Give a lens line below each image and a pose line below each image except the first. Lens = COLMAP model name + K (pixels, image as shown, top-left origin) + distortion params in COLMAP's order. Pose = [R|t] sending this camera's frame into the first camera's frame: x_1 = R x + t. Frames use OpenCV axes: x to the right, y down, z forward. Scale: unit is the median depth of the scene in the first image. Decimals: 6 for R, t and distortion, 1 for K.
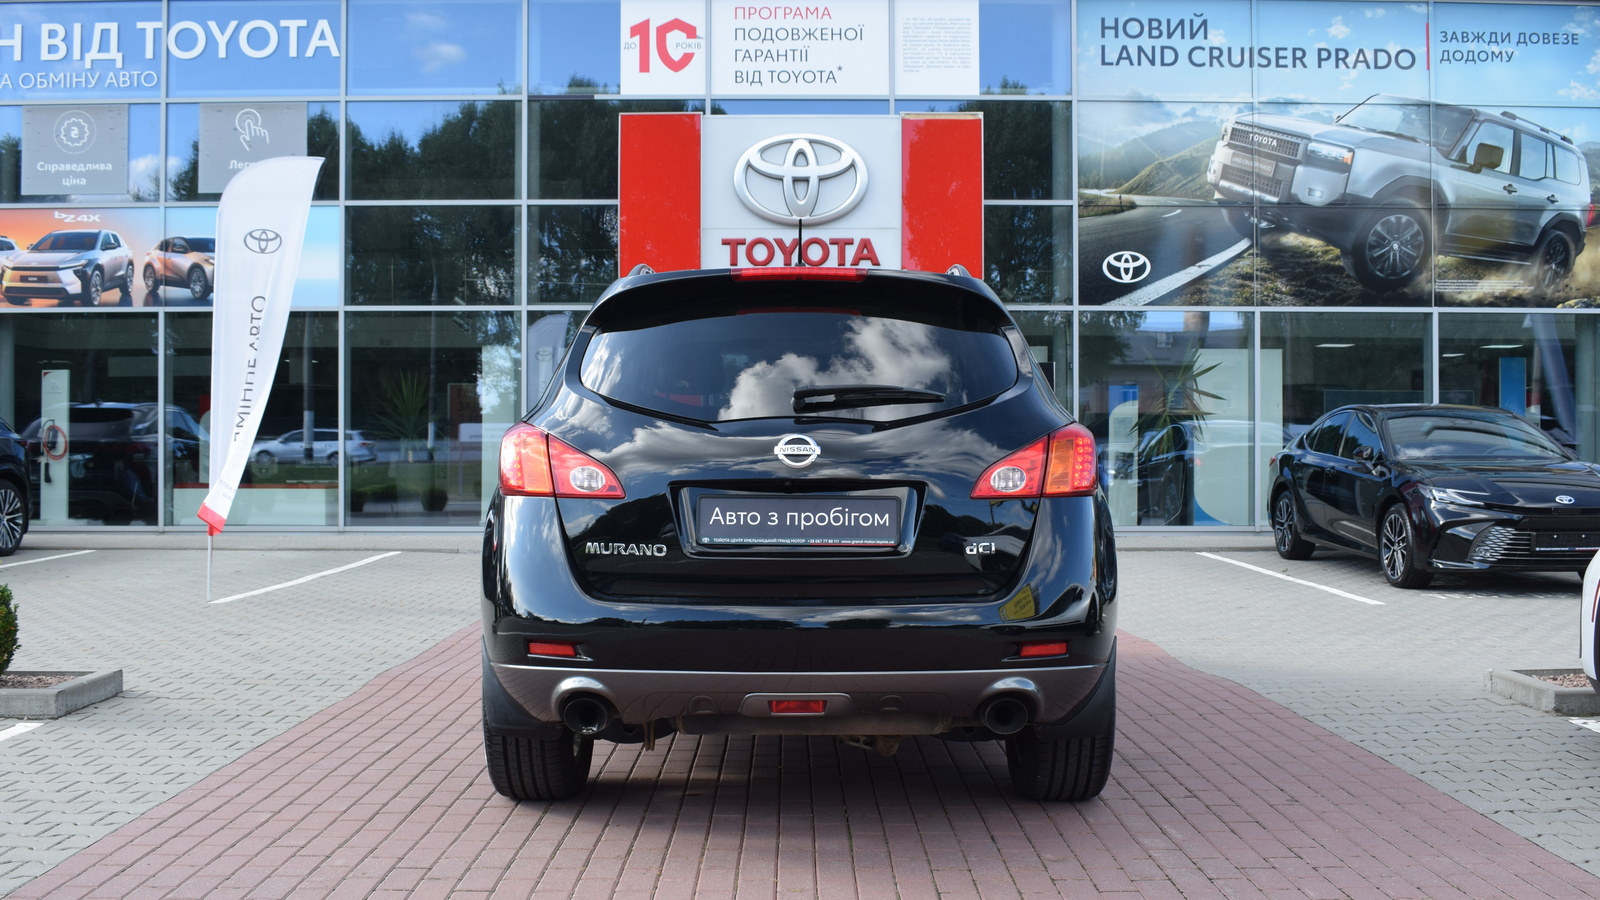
lens RADIAL K [[1575.4, 0, 803.0], [0, 1575.4, 450.5], [0, 0, 1]] dist [-0.075152, 0.012205]
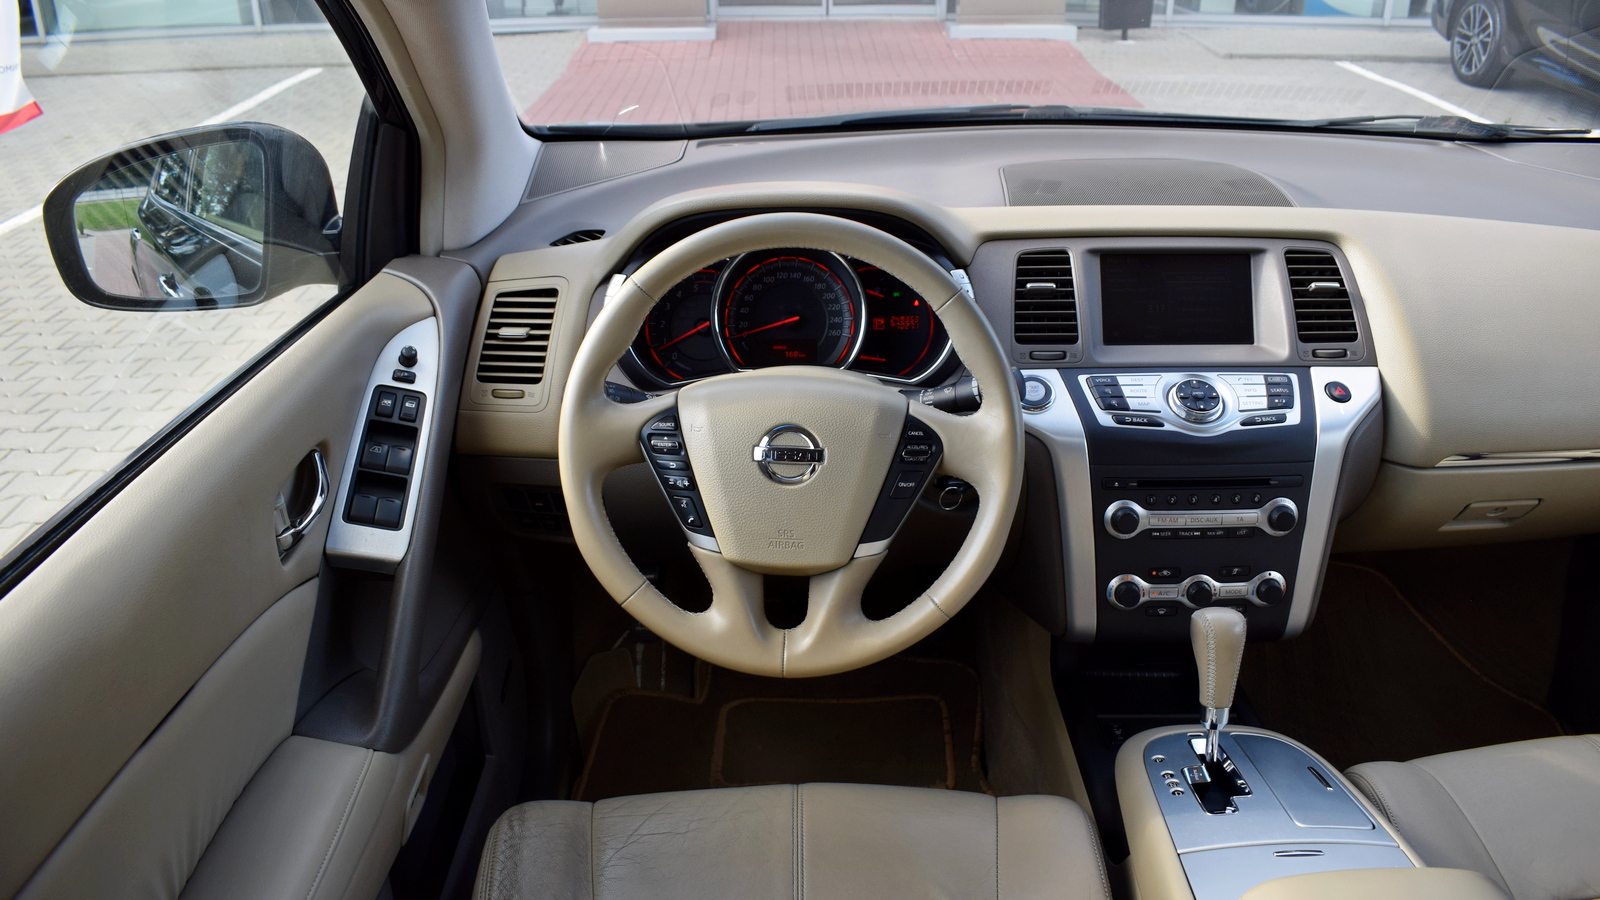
lens RADIAL K [[1266.1, 0, 800.0], [0, 1266.1, 450.0], [0, 0, 1]] dist [-0.083426, 0.003274]
pose [[0.999869, -0.011148, 0.011738, -0.027273], [0.004970, 0.901471, 0.432812, -0.028240], [-0.015406, -0.432697, 0.901408, 0.334890]]
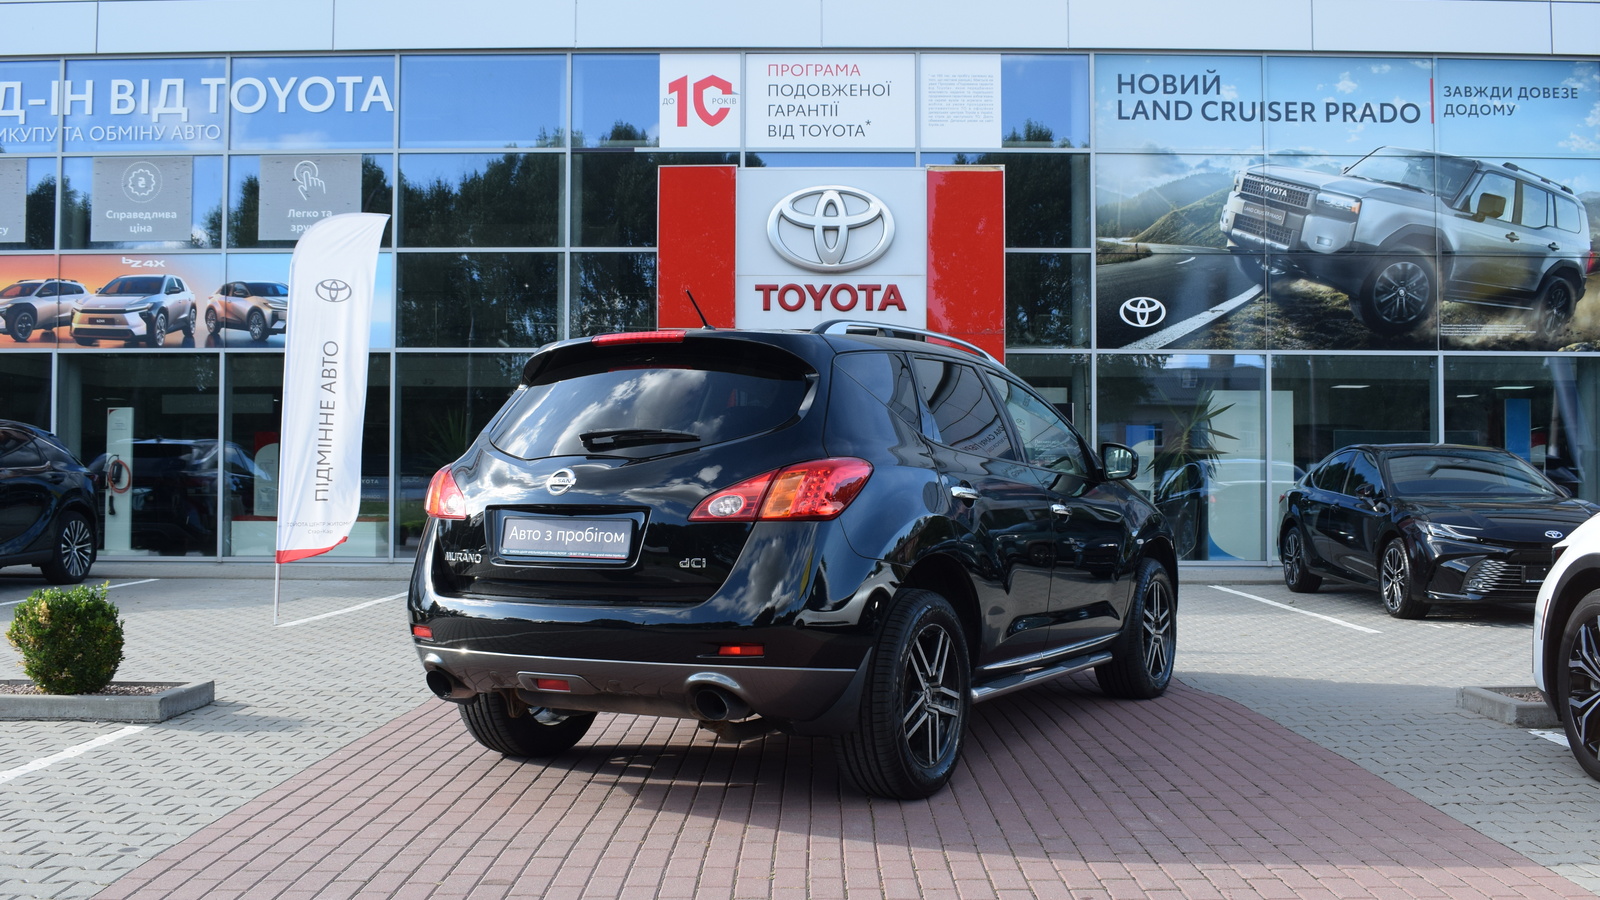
lens RADIAL K [[1575.4, 0, 803.0], [0, 1575.4, 450.5], [0, 0, 1]] dist [-0.075152, 0.012205]
pose [[0.999826, 0.002849, -0.018439, -0.000128], [-0.003299, 0.999697, -0.024388, 0.001368], [0.018364, 0.024445, 0.999532, -0.045292]]
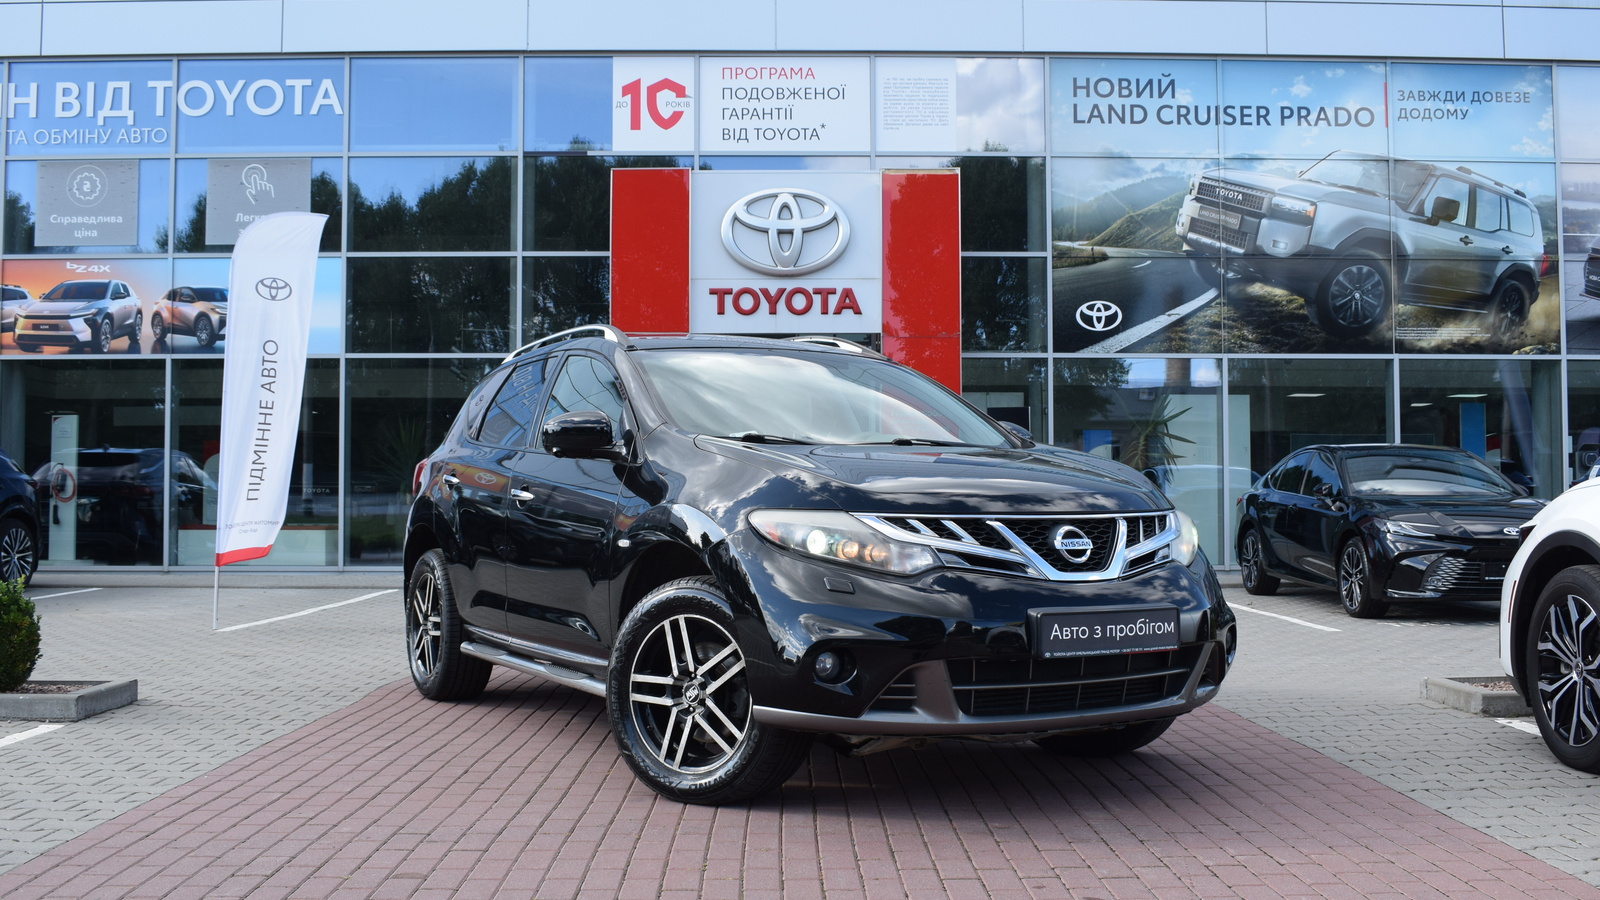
lens RADIAL K [[1558.6, 0, 804.7], [0, 1558.6, 457.0], [0, 0, 1]] dist [-0.076079, 0.012009]
pose [[0.999981, -0.000690, 0.006189, 0.004783], [0.000897, 0.999434, -0.033631, 0.011016], [-0.006162, 0.033636, 0.999415, -0.024703]]
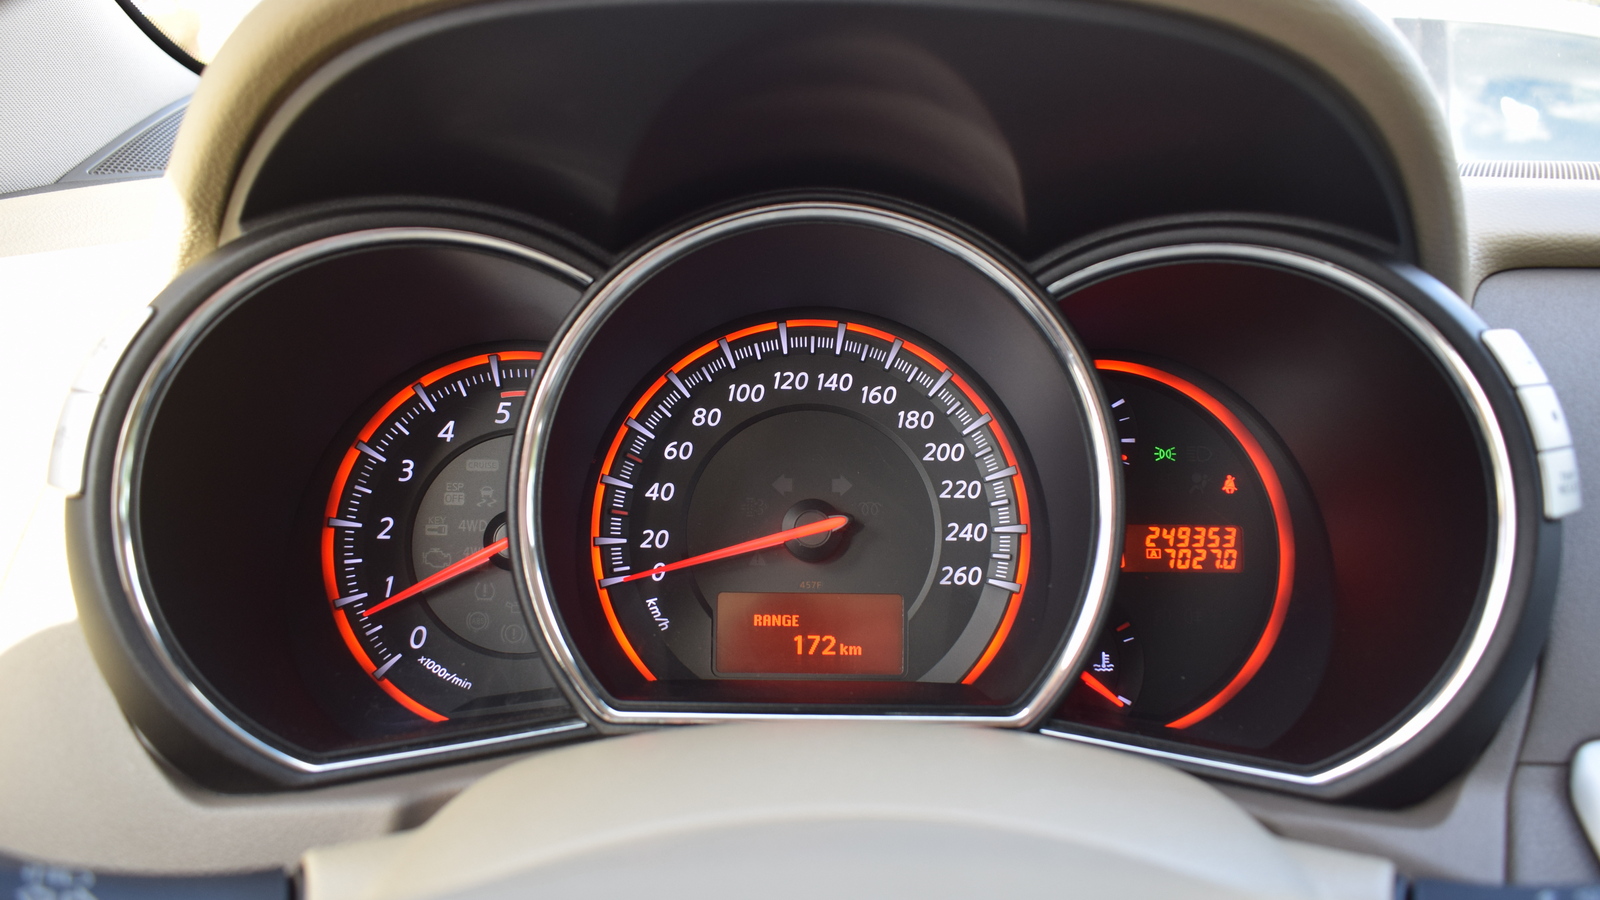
lens RADIAL K [[1266.1, 0, 800.0], [0, 1266.1, 450.0], [0, 0, 1]] dist [-0.083426, 0.003274]
pose [[0.999589, 0.020995, 0.019501, -0.027700], [-0.025263, 0.966892, 0.253933, -0.003231], [-0.013524, -0.254321, 0.967025, 0.402086]]
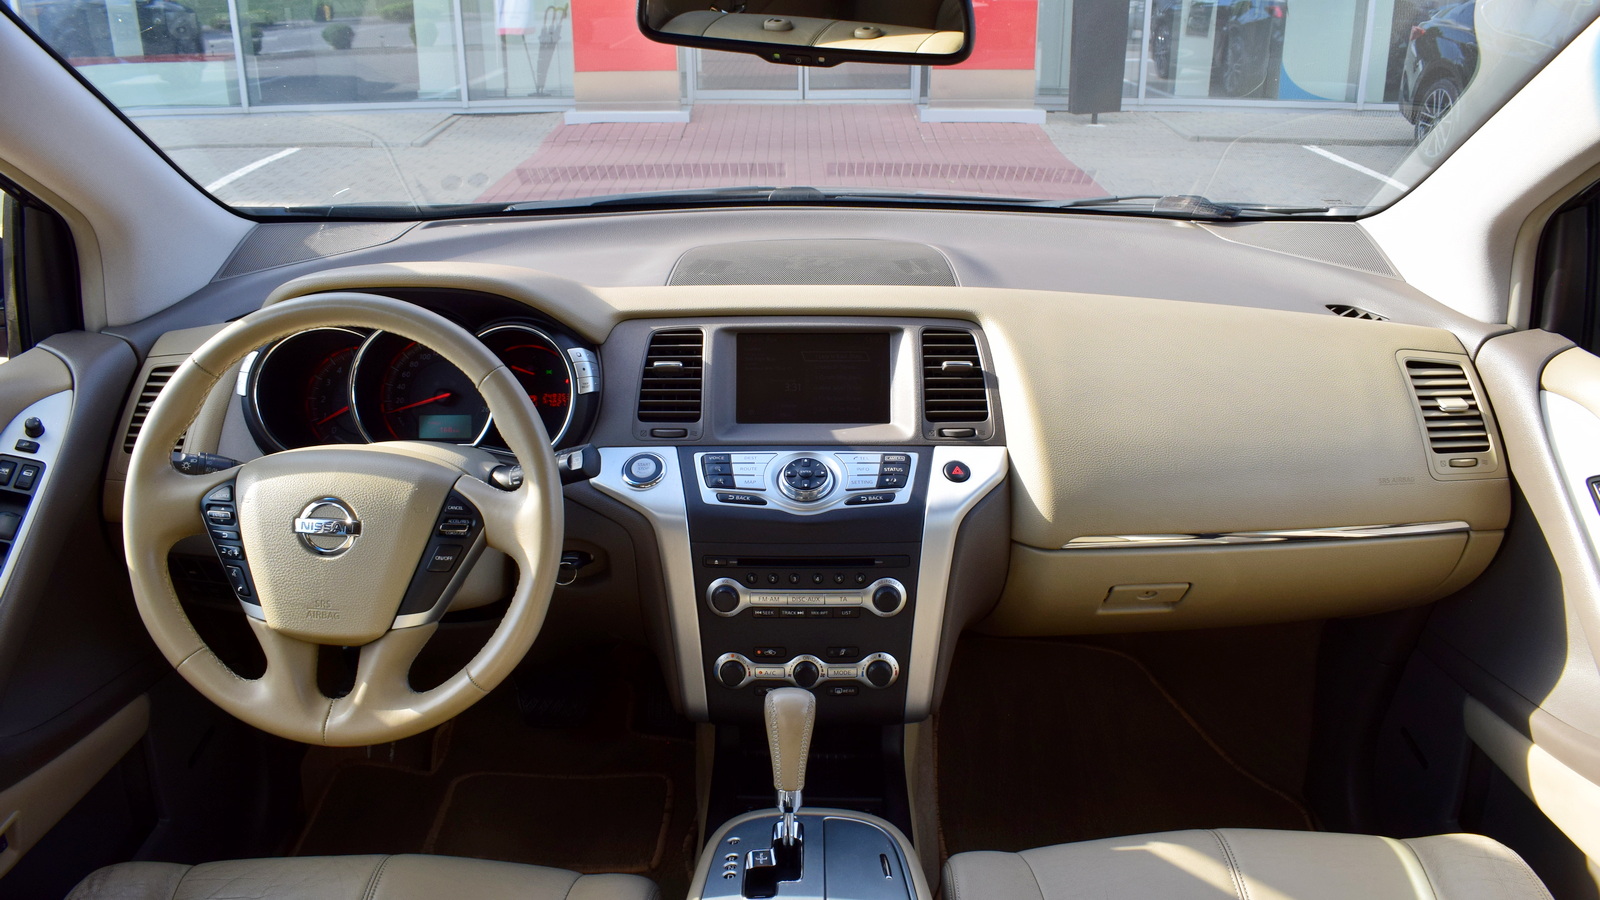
lens RADIAL K [[1266.1, 0, 800.0], [0, 1266.1, 450.0], [0, 0, 1]] dist [-0.083426, 0.003274]
pose [[0.999956, 0.000162, -0.009403, 0.003249], [0.003393, 0.926319, 0.376724, -0.028401], [0.008772, -0.376739, 0.926278, 0.333955]]
